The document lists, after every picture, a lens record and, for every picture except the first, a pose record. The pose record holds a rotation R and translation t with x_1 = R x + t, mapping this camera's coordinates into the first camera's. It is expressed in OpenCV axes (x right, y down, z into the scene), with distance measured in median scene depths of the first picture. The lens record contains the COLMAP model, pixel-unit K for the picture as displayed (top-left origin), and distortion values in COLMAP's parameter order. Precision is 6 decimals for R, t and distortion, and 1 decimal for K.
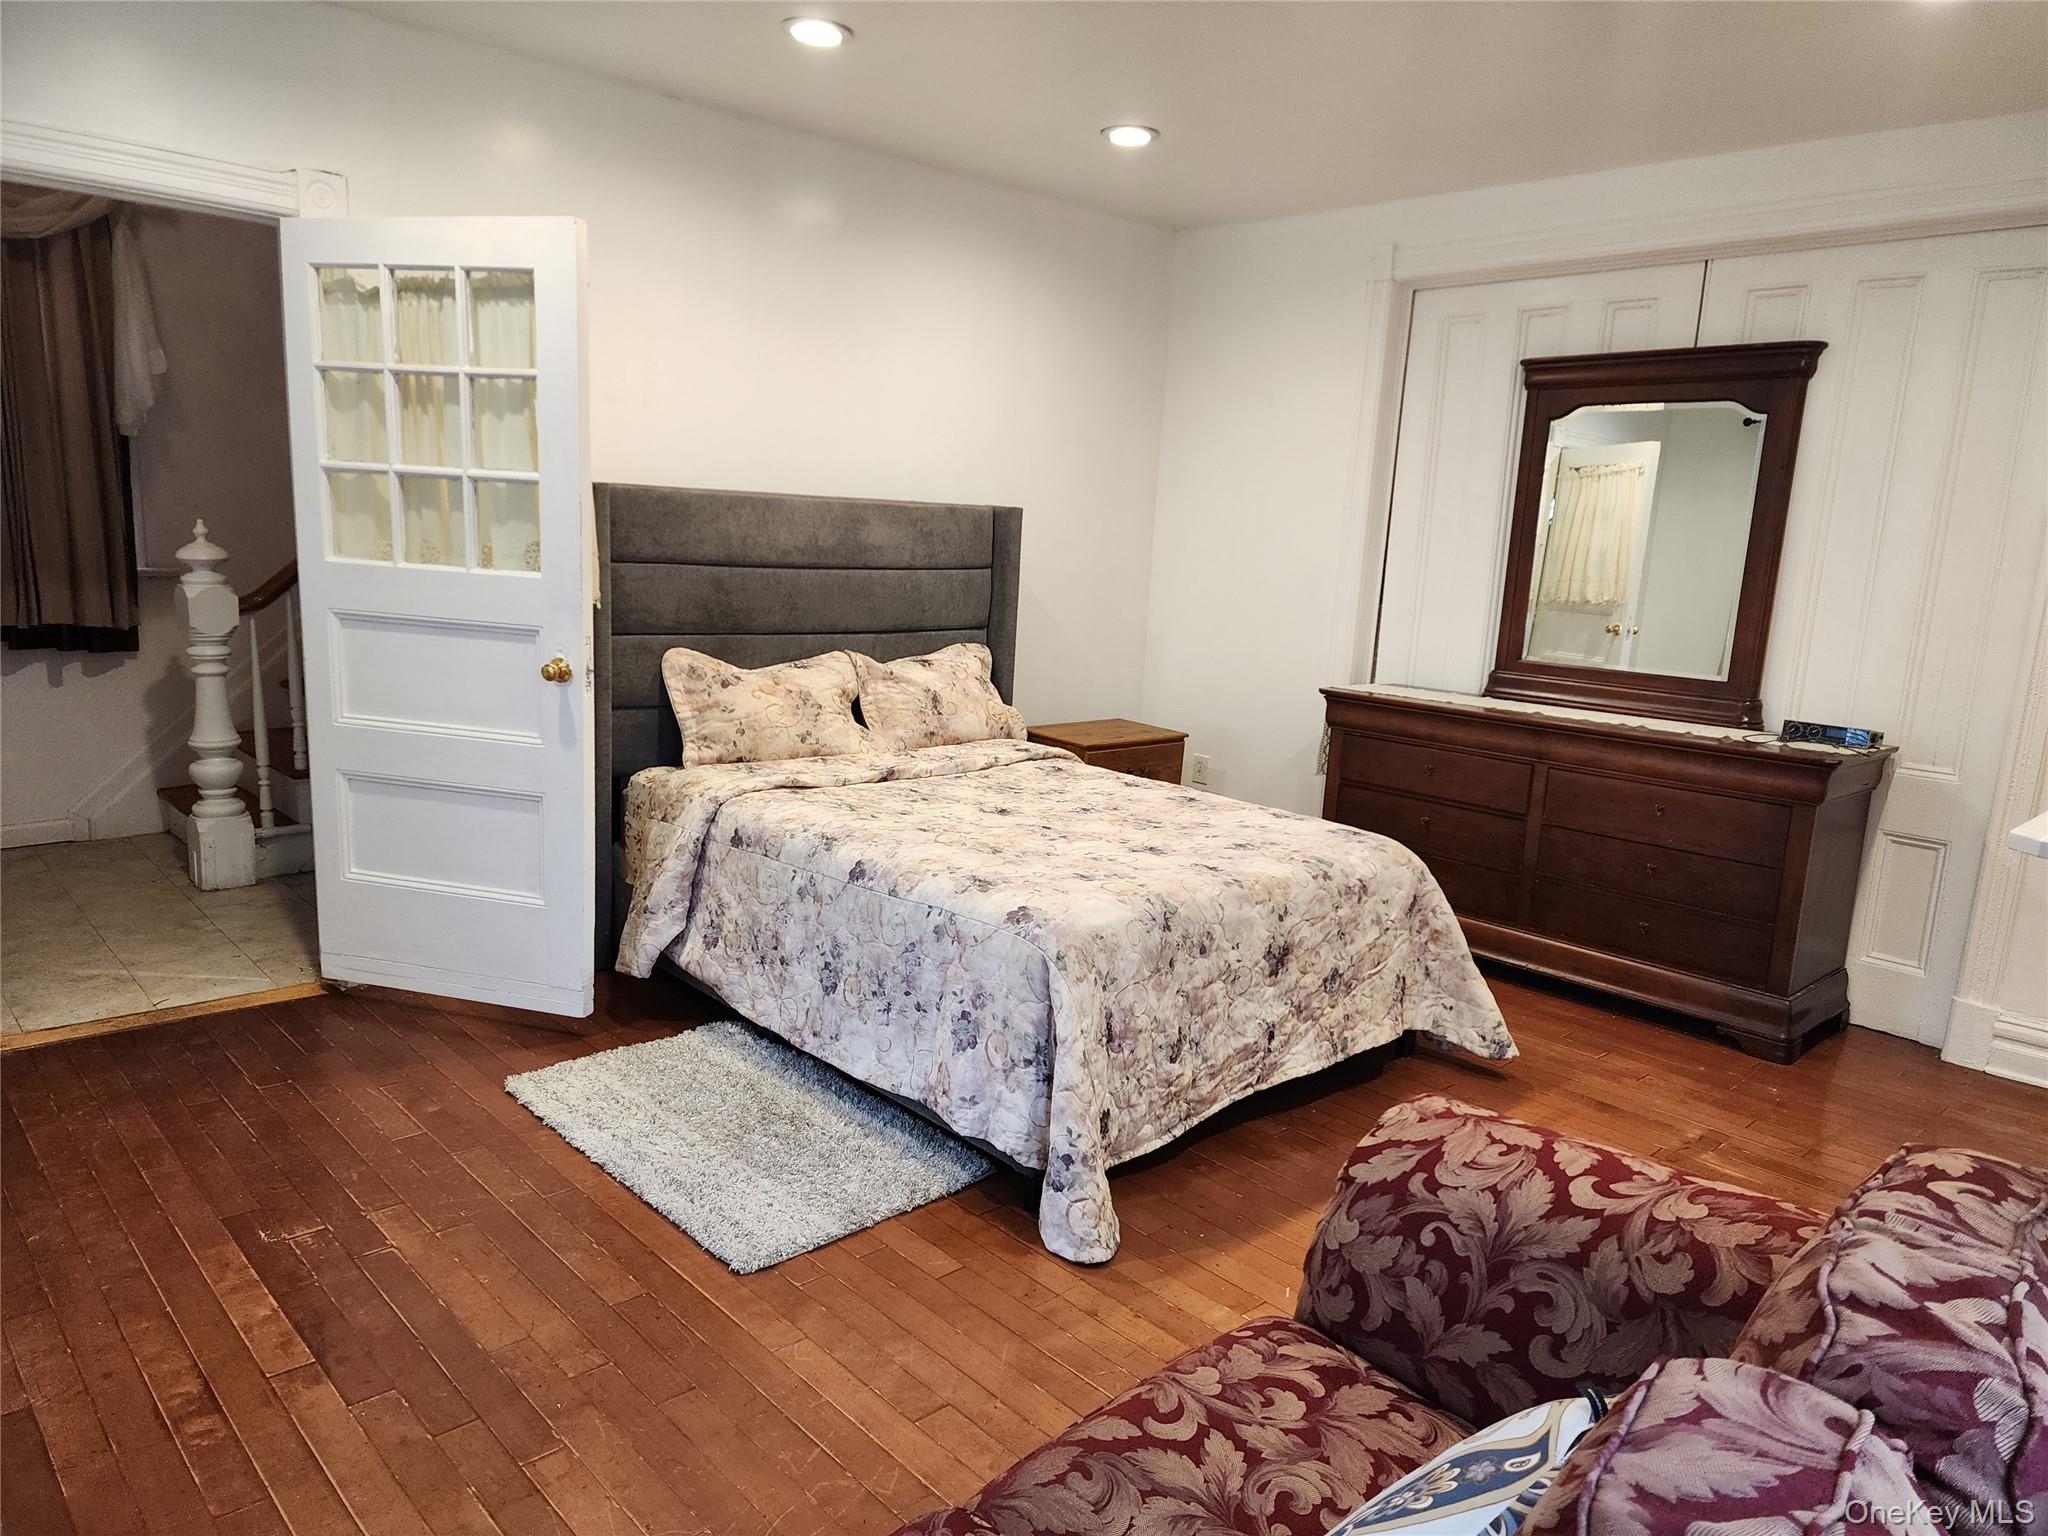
lens RADIAL K [[1371.0, 0, 1024.0], [0, 1371.0, 803.4], [0, 0, 1]] dist [0.095137, -0.094863]
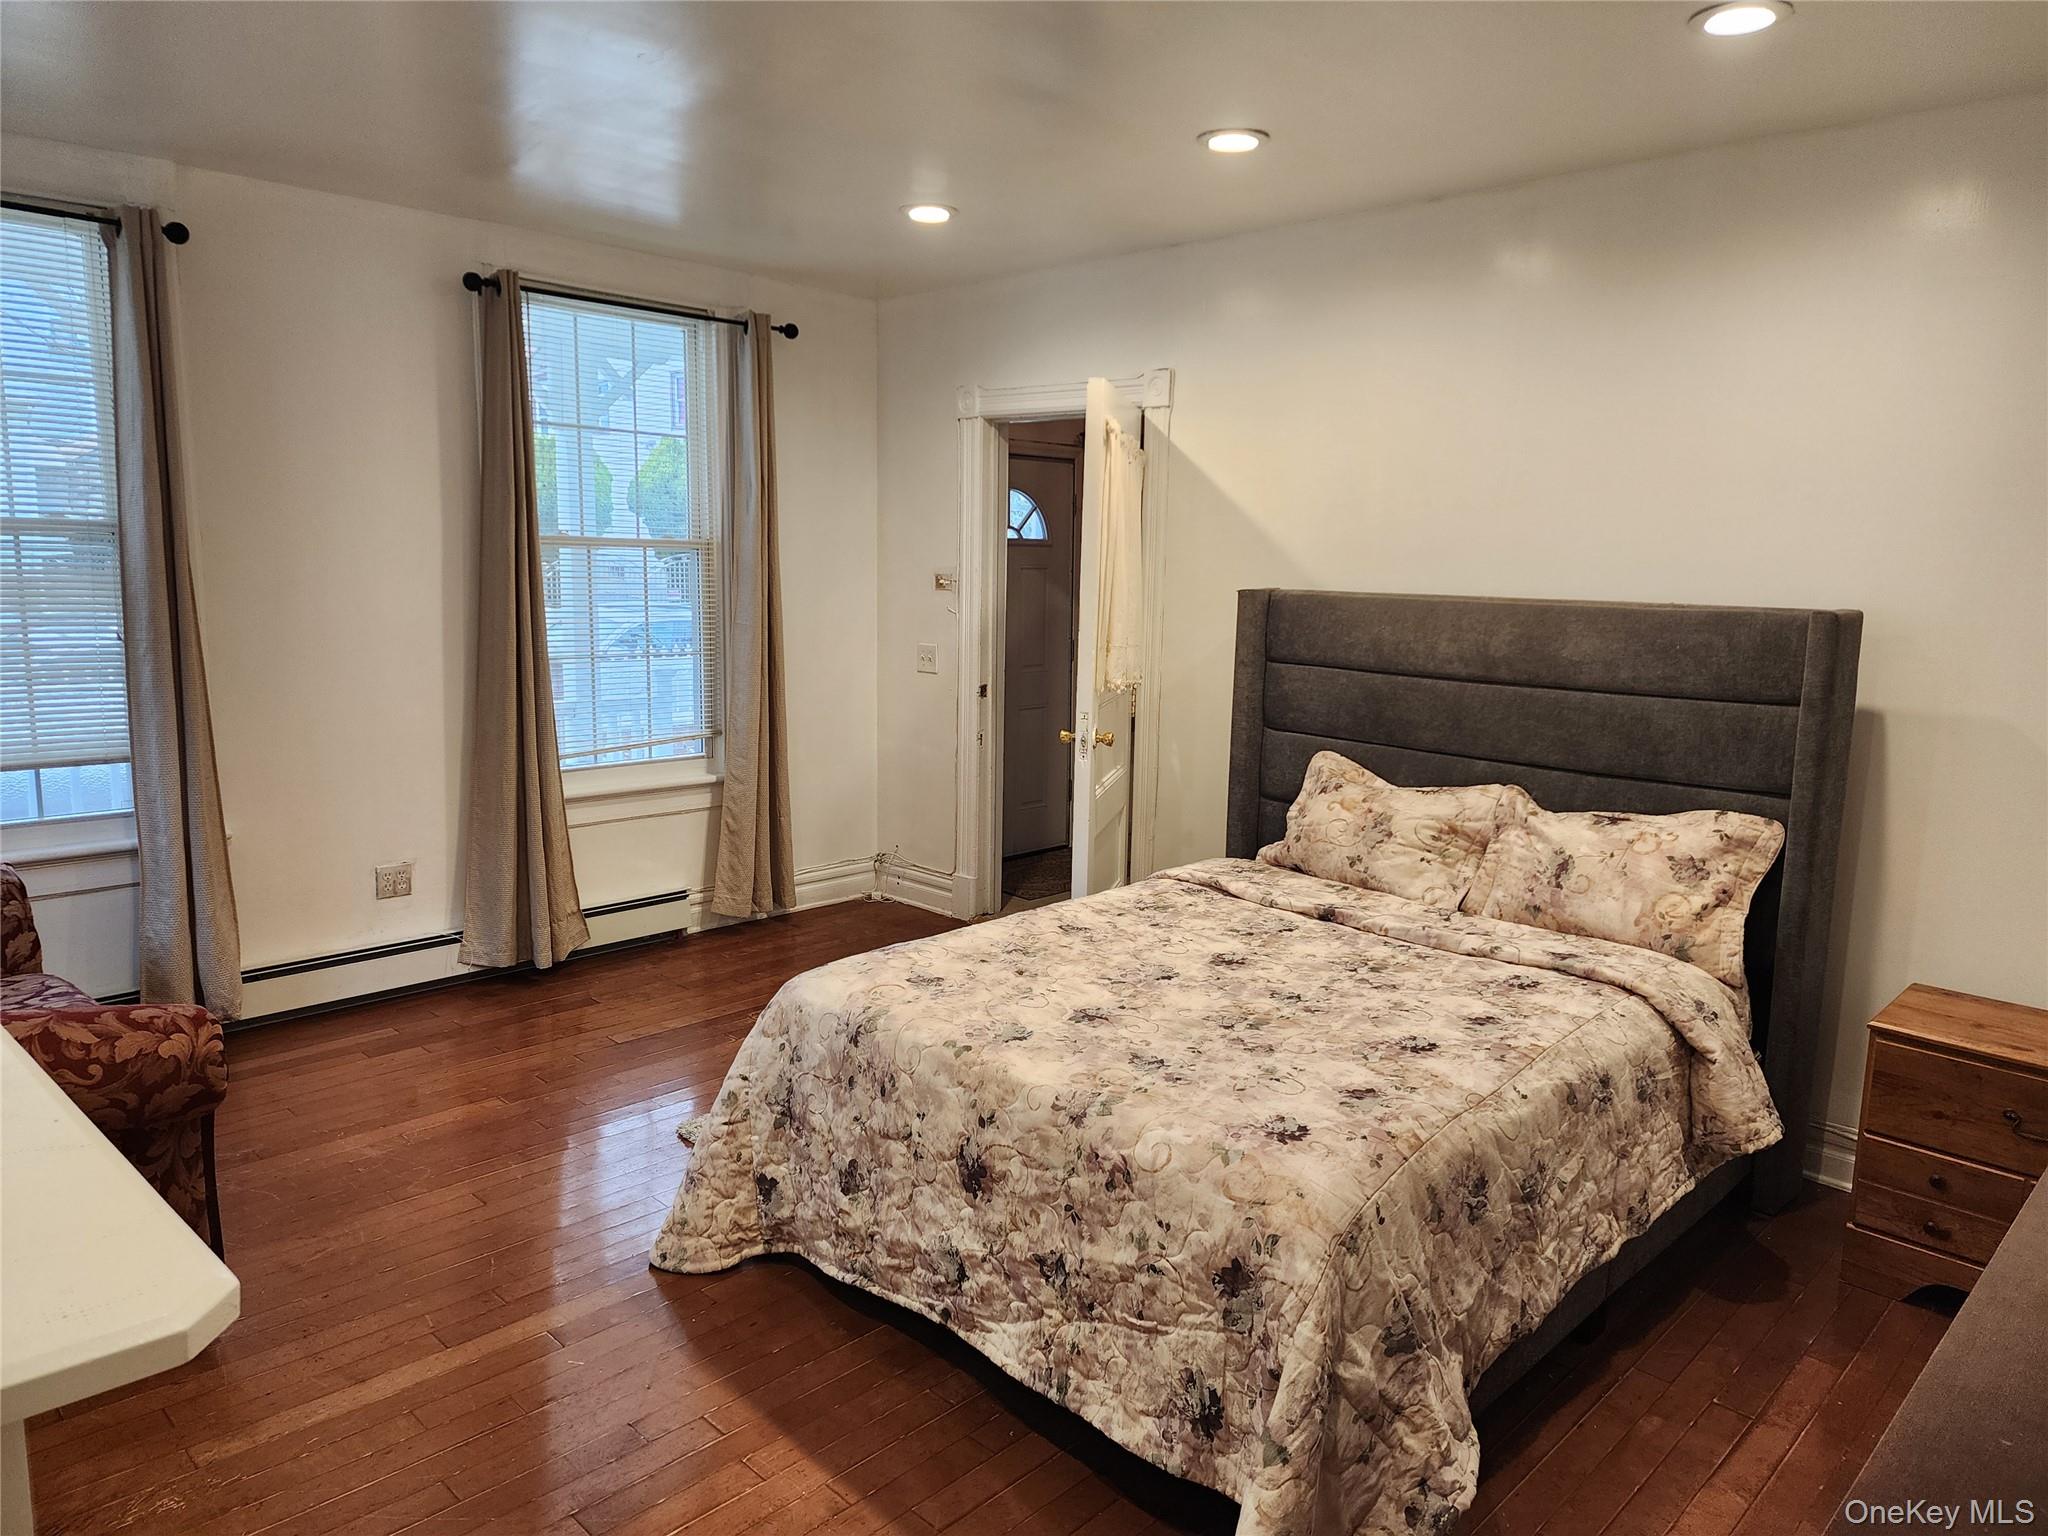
lens RADIAL K [[1340.5, 0, 1016.5], [0, 1340.5, 797.2], [0, 0, 1]] dist [0.081167, -0.066783]
pose [[0.048094, 0.129405, -0.990425, 0.873619], [-0.234823, 0.965246, 0.114713, -0.173688], [0.970848, 0.227058, 0.076810, 0.897532]]
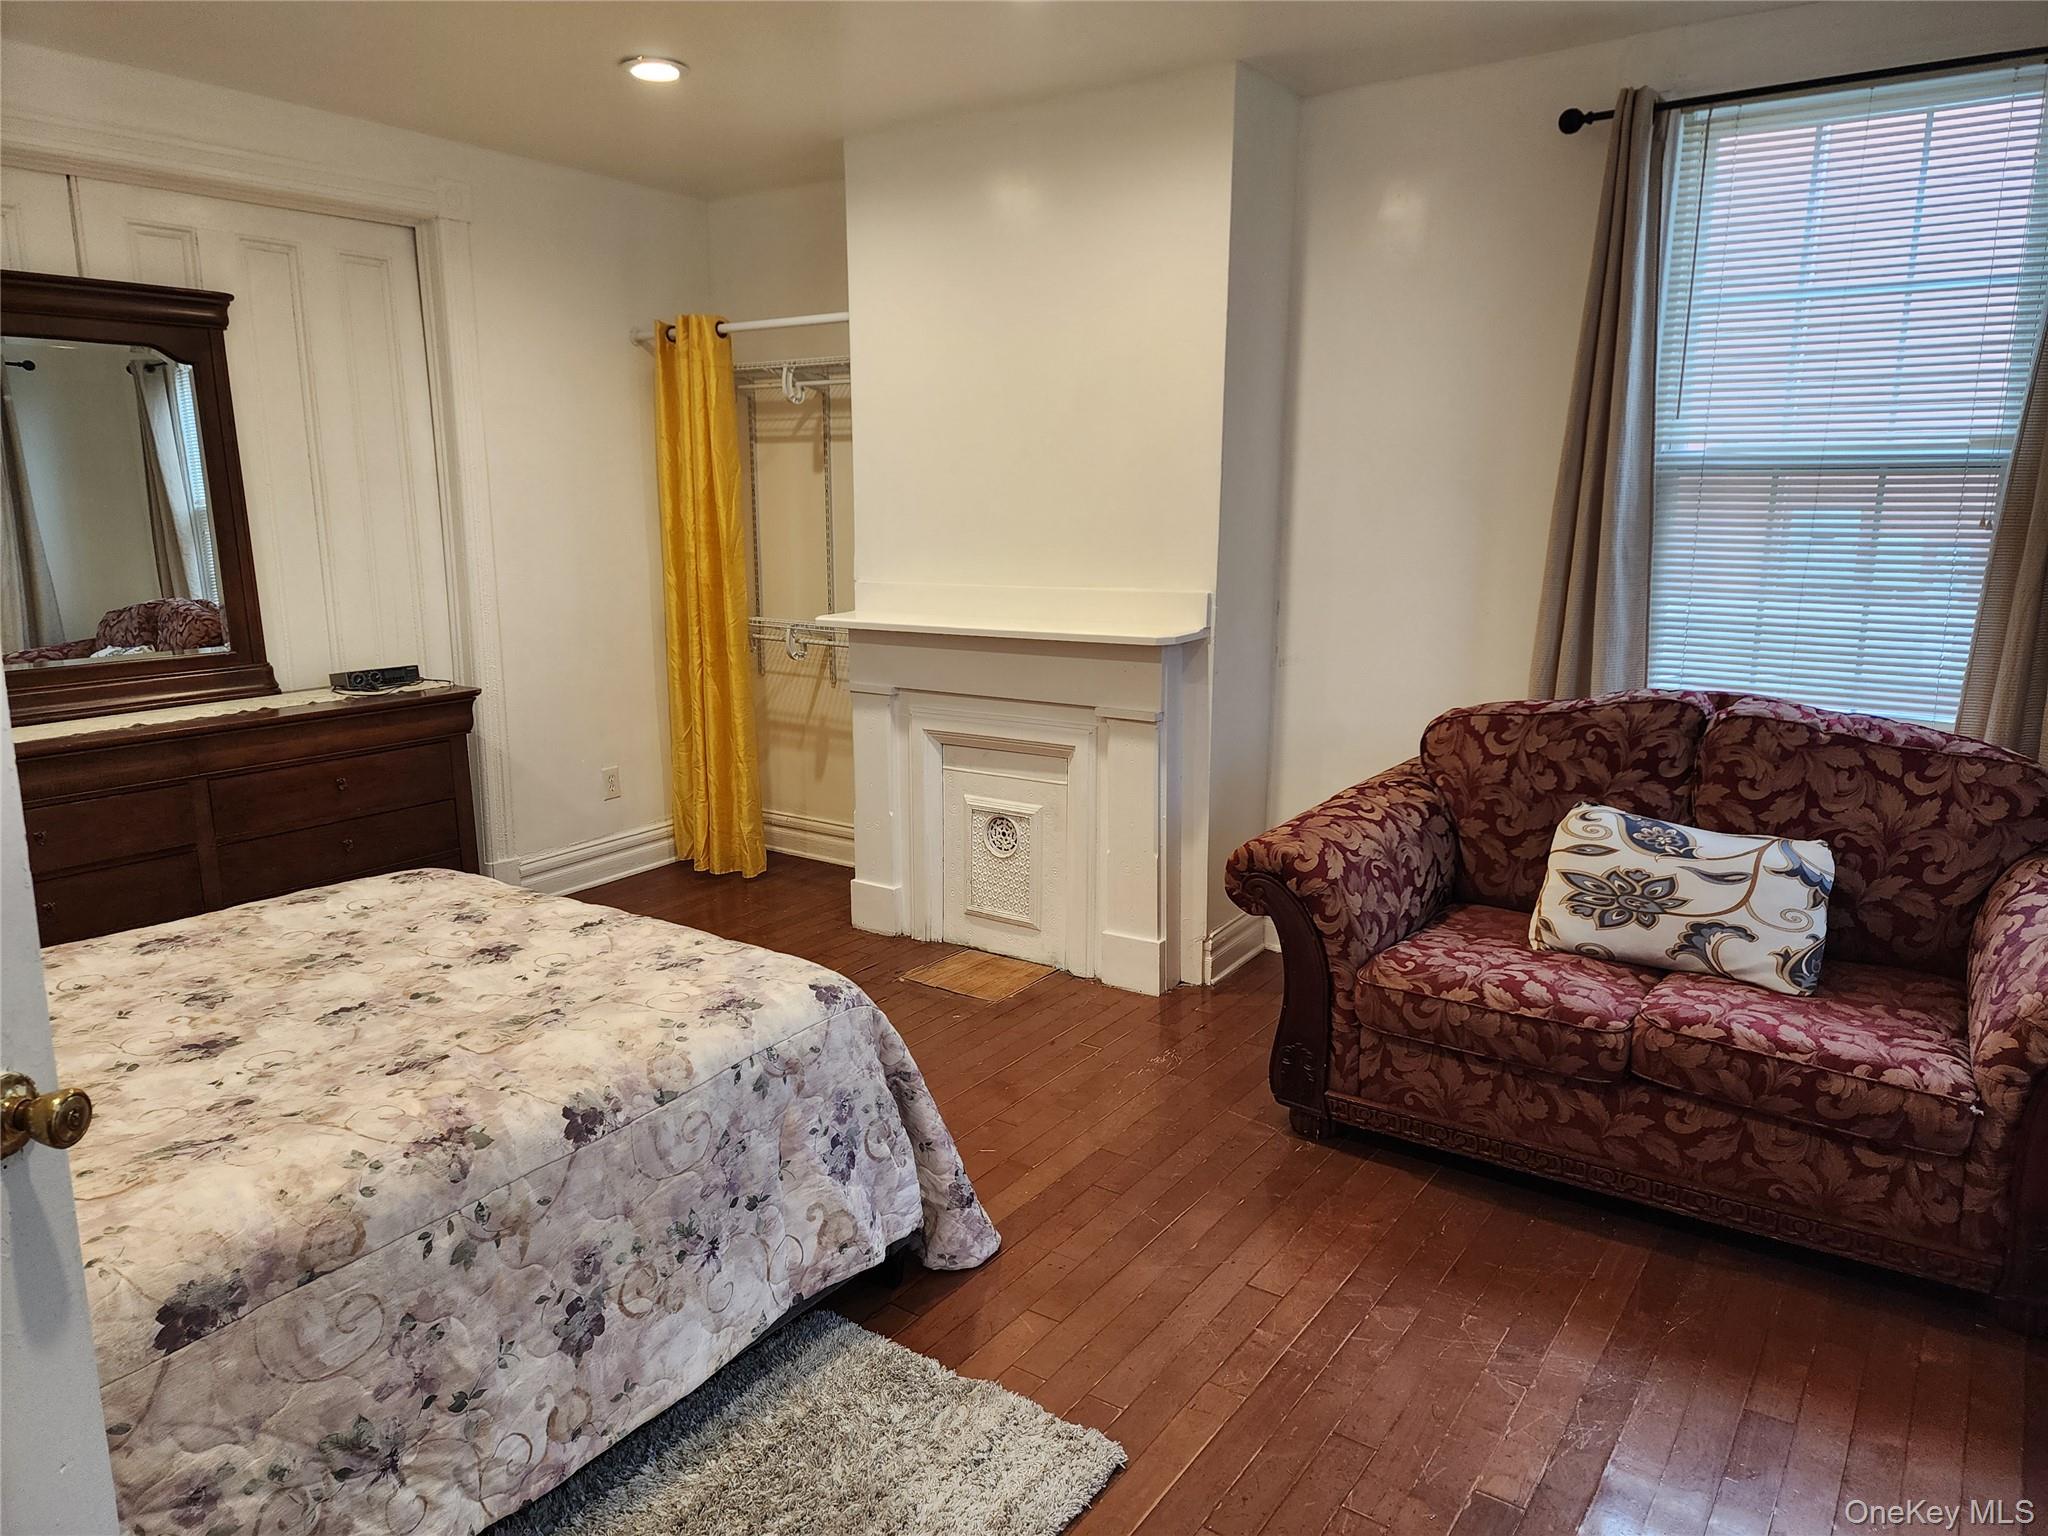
lens RADIAL K [[1371.0, 0, 1024.0], [0, 1371.0, 803.4], [0, 0, 1]] dist [0.095137, -0.094863]
pose [[-0.213664, -0.254032, 0.943300, -0.675467], [0.196549, 0.934675, 0.296229, -0.213996], [-0.956931, 0.248698, -0.149777, 0.845535]]
